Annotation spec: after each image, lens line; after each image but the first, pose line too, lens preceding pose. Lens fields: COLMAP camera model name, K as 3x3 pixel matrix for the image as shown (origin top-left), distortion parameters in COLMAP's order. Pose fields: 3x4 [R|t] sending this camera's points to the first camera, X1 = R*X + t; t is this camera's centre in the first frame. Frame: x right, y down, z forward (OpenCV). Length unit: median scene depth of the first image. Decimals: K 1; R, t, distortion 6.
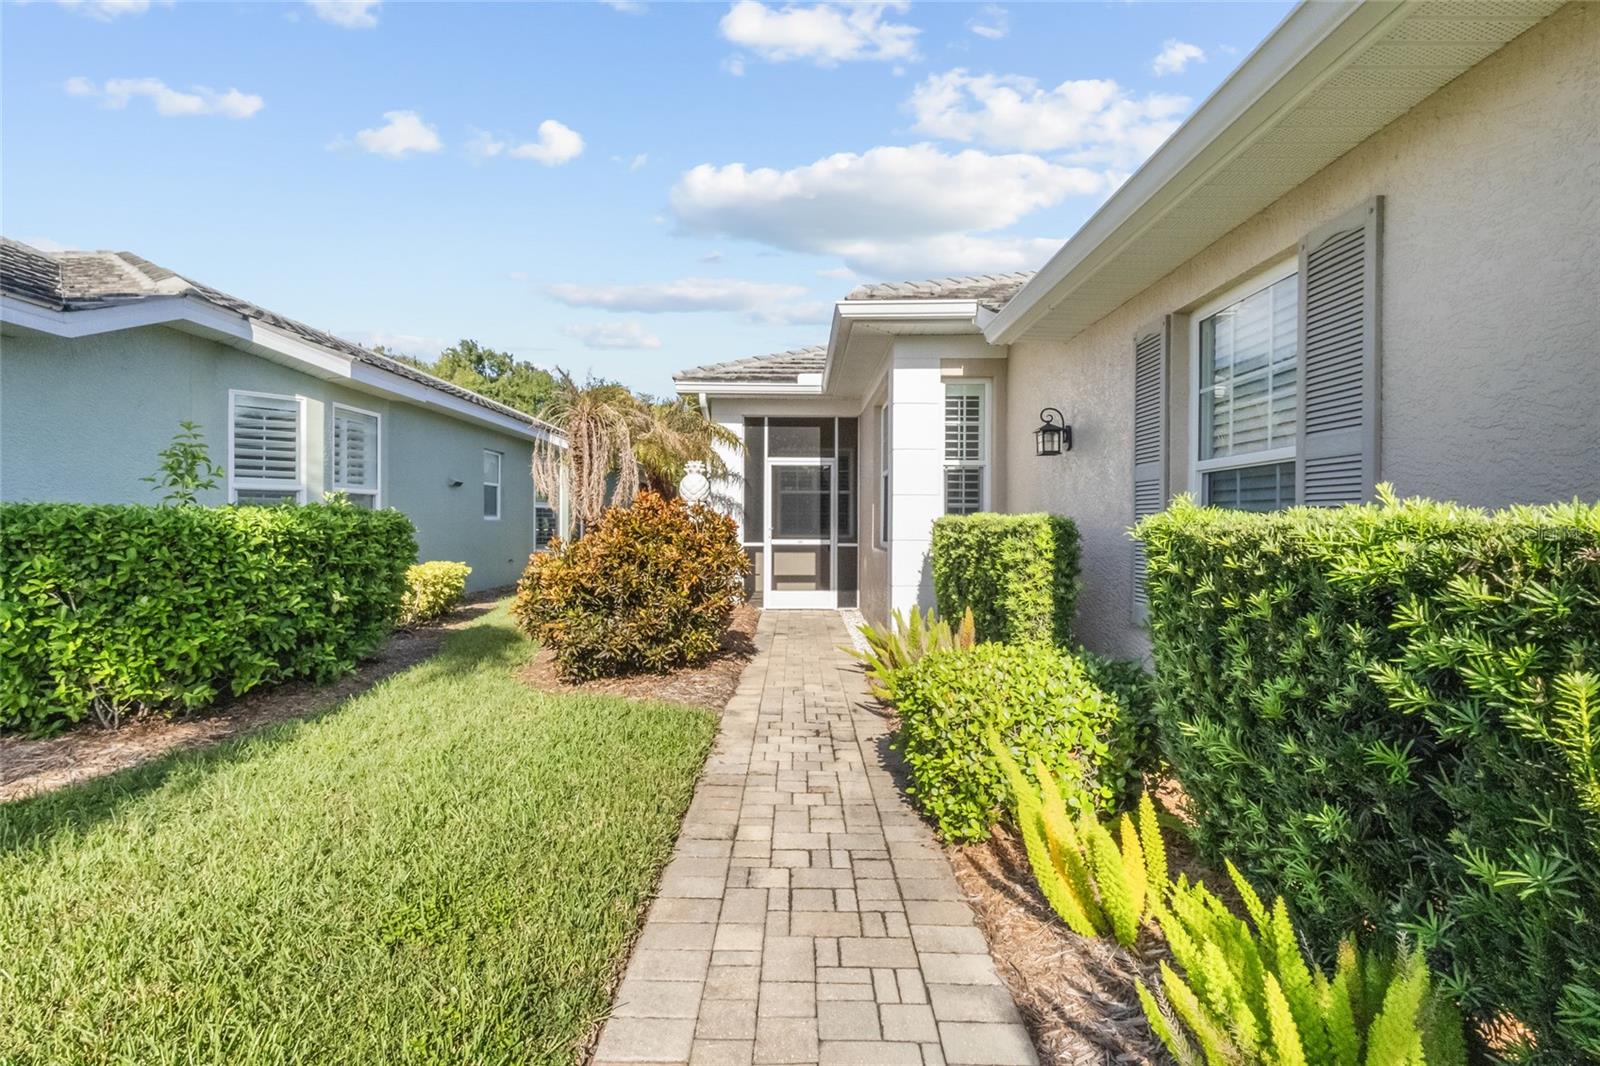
lens RADIAL K [[741.9, 0, 794.5], [0, 741.9, 525.5], [0, 0, 1]] dist [0.004029, 0.000552]
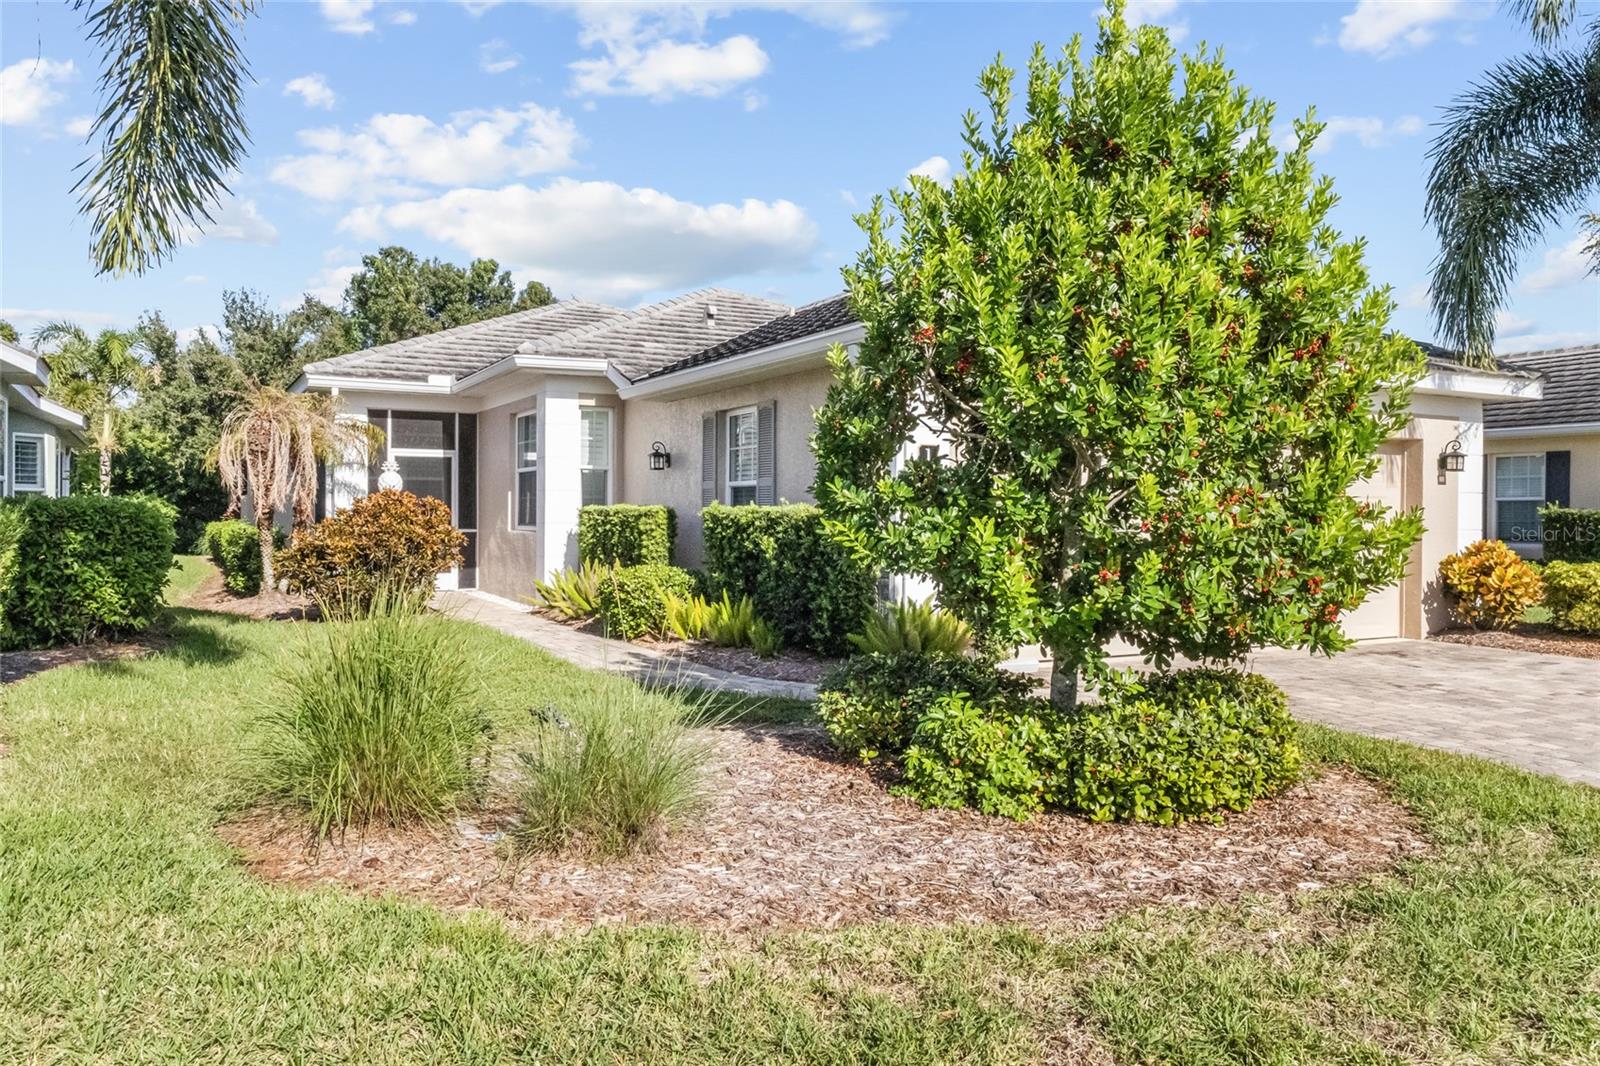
lens RADIAL K [[1217.2, 0, 800.0], [0, 1217.2, 533.0], [0, 0, 1]] dist [0.000855, 0.000093]
pose [[0.880866, -0.004147, 0.473348, -0.646063], [-0.002235, 0.999914, 0.012920, 0.010548], [-0.473361, -0.012438, 0.880781, -1.507051]]
